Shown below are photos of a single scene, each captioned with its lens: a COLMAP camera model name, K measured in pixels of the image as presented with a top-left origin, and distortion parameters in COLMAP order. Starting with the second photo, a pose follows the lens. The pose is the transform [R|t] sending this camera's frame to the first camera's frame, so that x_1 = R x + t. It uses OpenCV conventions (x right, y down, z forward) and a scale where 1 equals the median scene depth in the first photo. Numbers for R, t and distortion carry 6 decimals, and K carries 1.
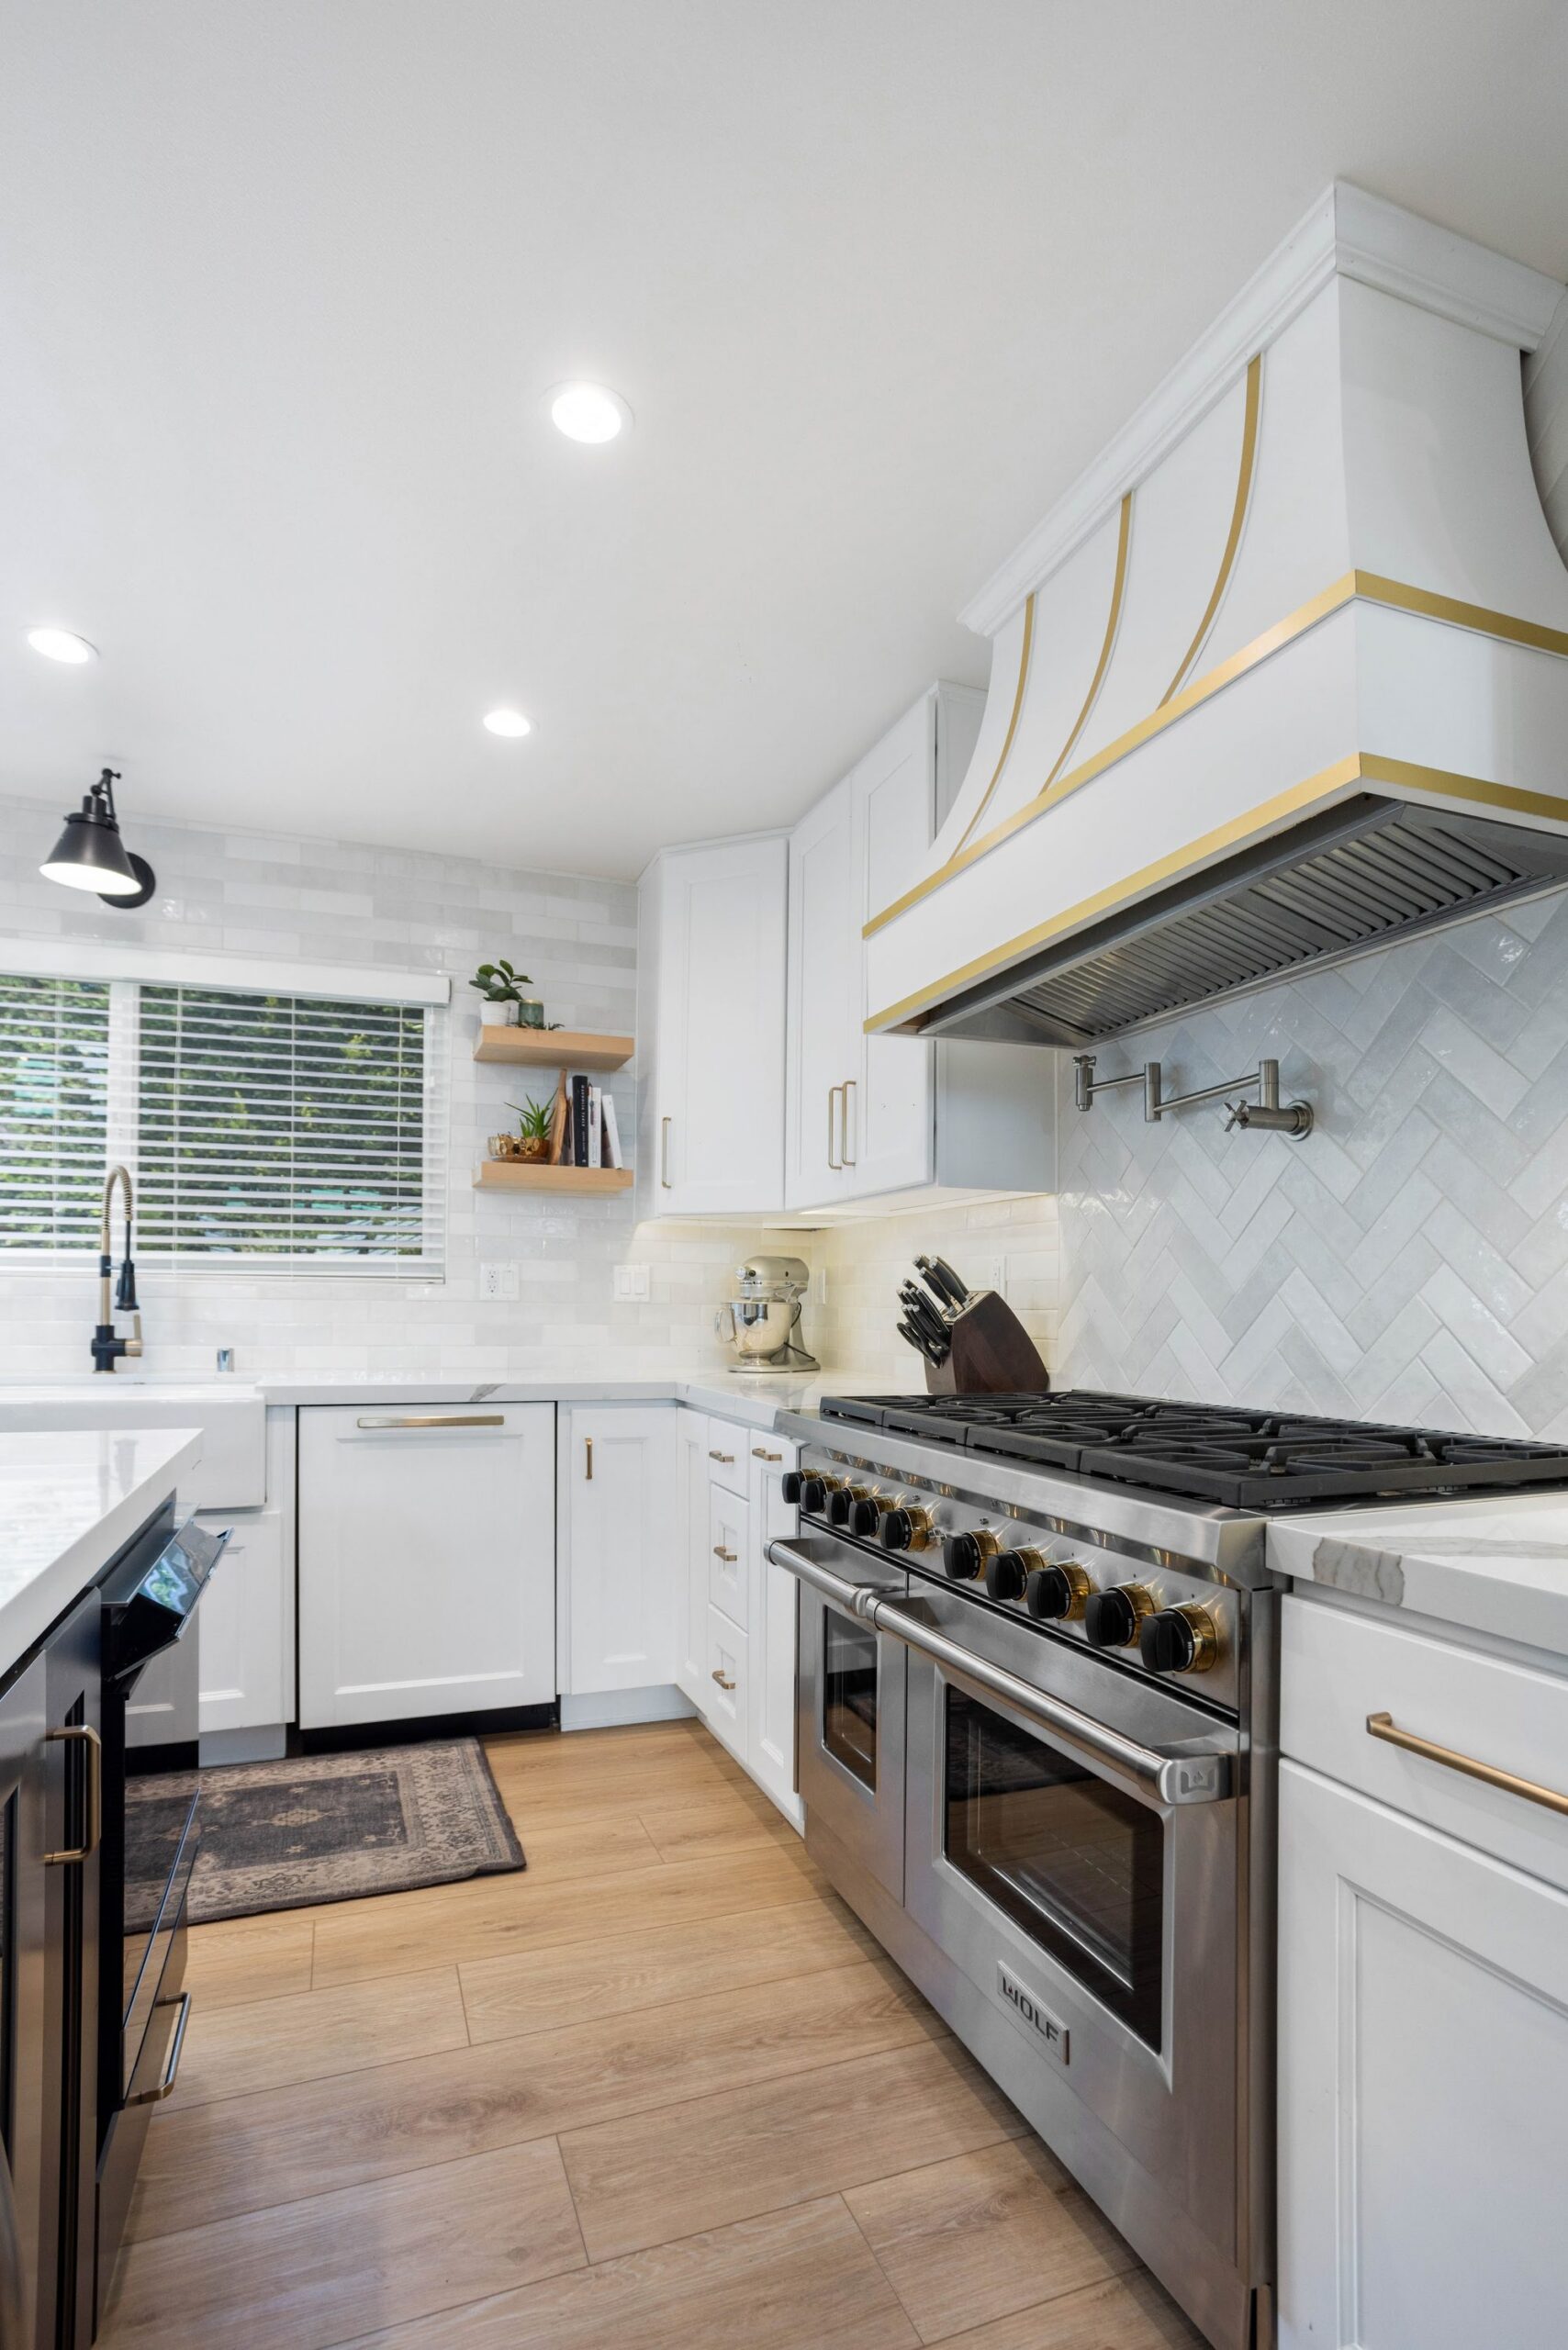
lens RADIAL K [[1176.6, 0, 804.8], [0, 1176.6, 1289.6], [0, 0, 1]] dist [-0.055474, 0.035153]
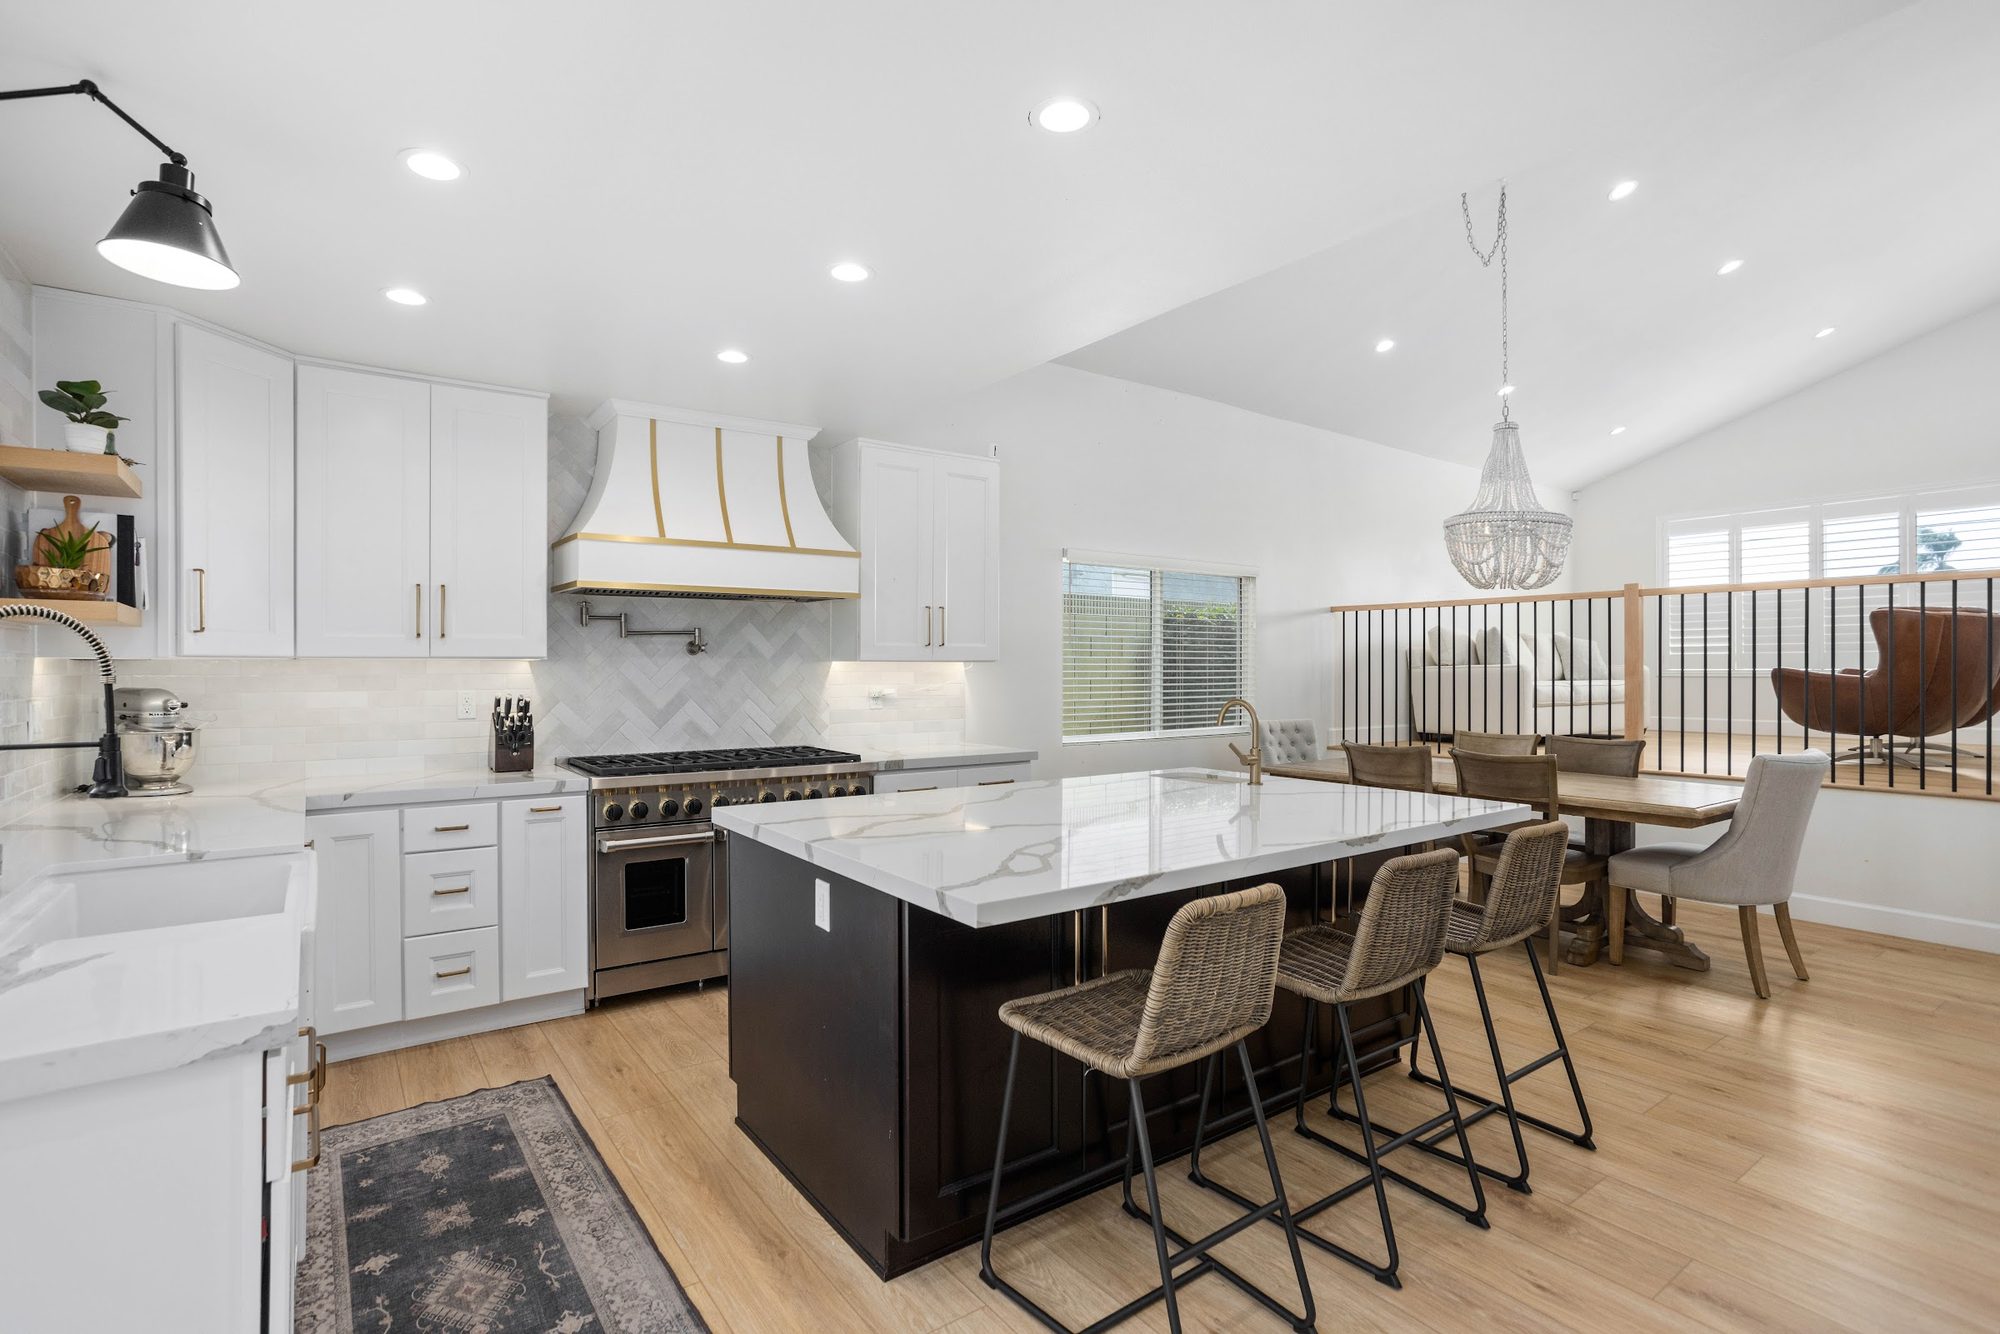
lens RADIAL K [[969.3, 0, 957.5], [0, 969.3, 657.8], [0, 0, 1]] dist [-0.053345, 0.059698]
pose [[-0.210592, 0.002720, 0.977570, -1.536828], [-0.011276, 0.999923, -0.005212, -0.088436], [-0.977509, -0.012121, -0.210546, 0.657916]]
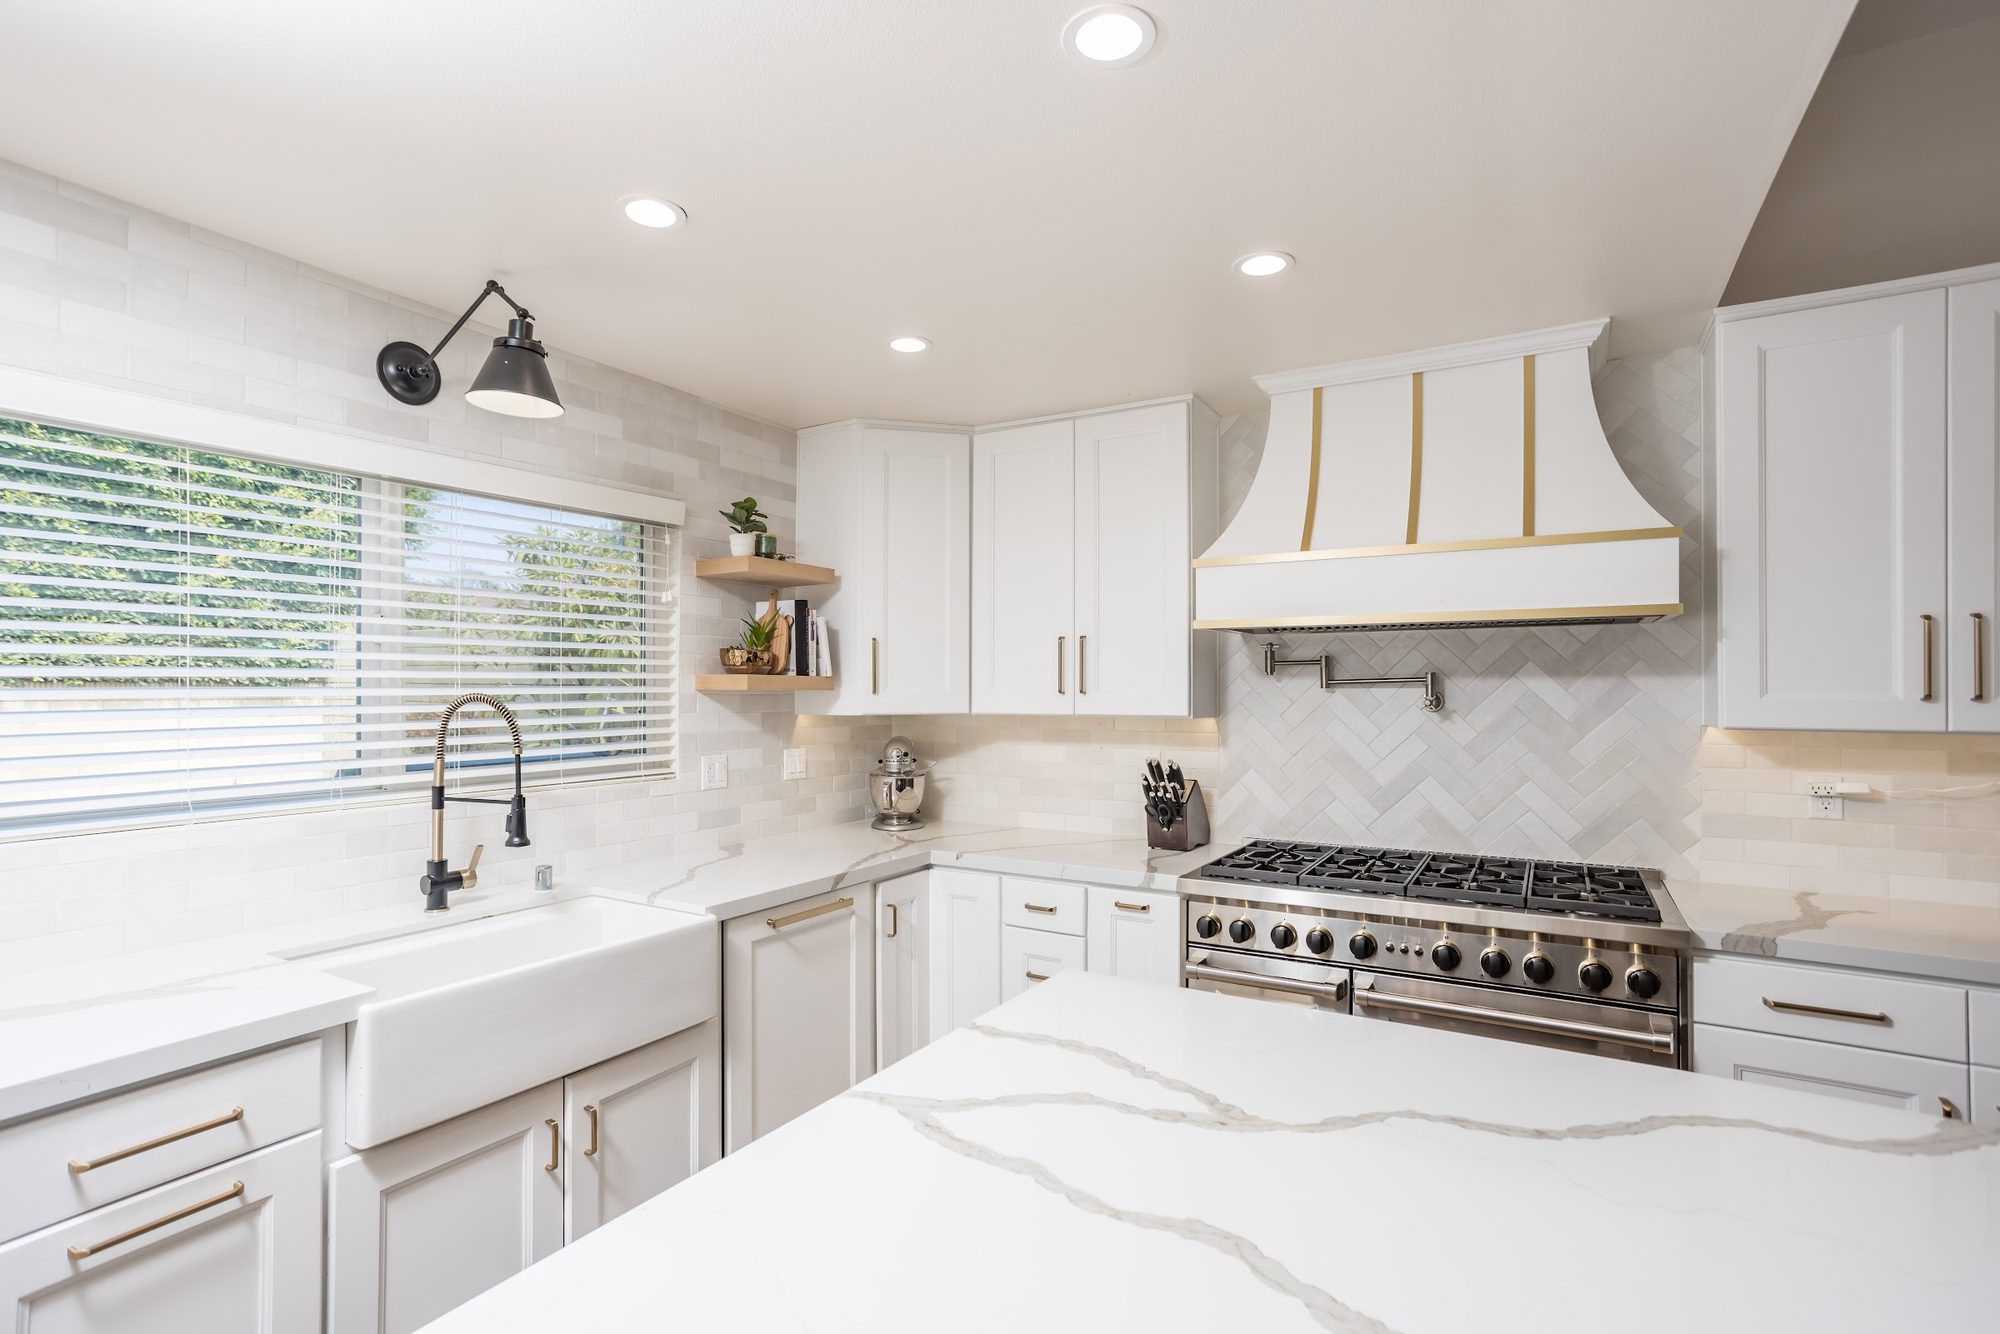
lens RADIAL K [[950.9, 0, 979.9], [0, 950.9, 675.2], [0, 0, 1]] dist [-0.051373, 0.027911]
pose [[0.794084, 0.001393, 0.607807, -0.862346], [-0.001750, 0.999998, -0.000006, -0.142830], [-0.607806, -0.001059, 0.794085, 0.160656]]
